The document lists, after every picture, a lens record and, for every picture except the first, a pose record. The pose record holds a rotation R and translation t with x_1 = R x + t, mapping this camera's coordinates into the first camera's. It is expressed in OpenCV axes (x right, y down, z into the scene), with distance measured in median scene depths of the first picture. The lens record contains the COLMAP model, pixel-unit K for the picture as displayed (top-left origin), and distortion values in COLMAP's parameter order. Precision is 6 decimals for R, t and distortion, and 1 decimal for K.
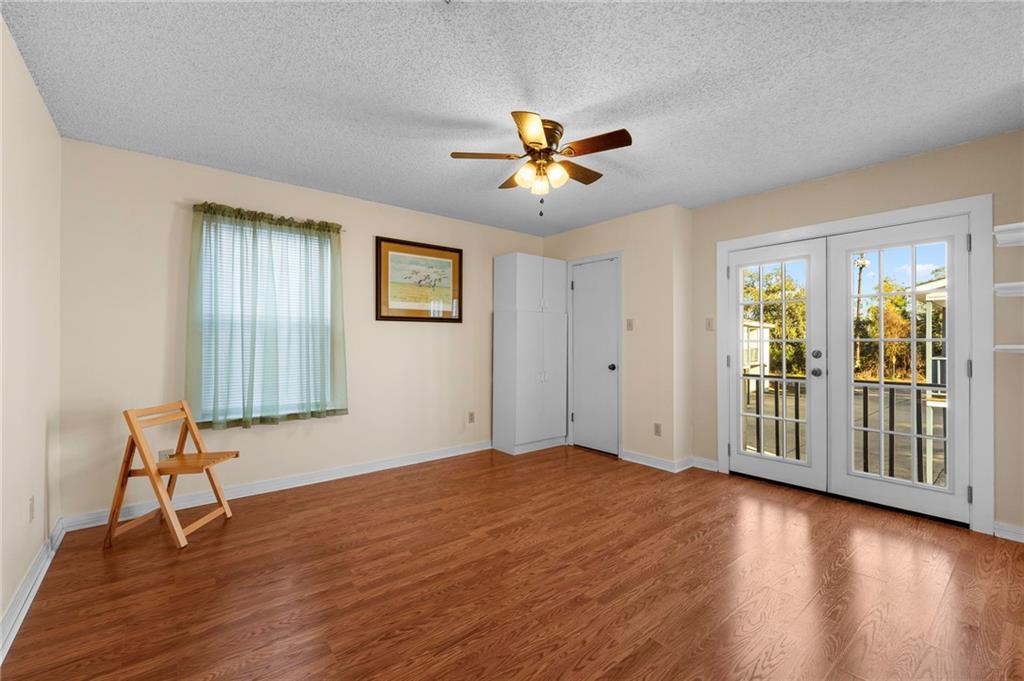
lens RADIAL K [[429.8, 0, 510.2], [0, 429.8, 346.7], [0, 0, 1]] dist [-0.002133, 0.000235]
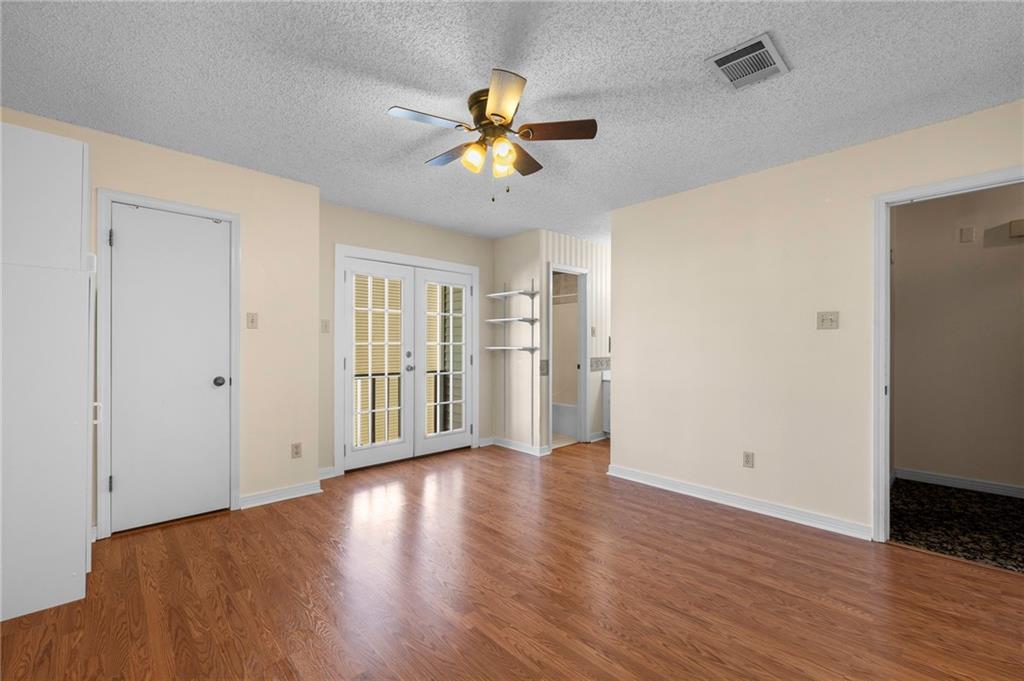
lens RADIAL K [[429.8, 0, 510.2], [0, 429.8, 346.7], [0, 0, 1]] dist [-0.002133, 0.000235]
pose [[-0.073824, -0.002566, 0.997268, -0.614497], [0.006414, 0.999975, 0.003048, -0.007884], [-0.997251, 0.006621, -0.073806, 0.782926]]
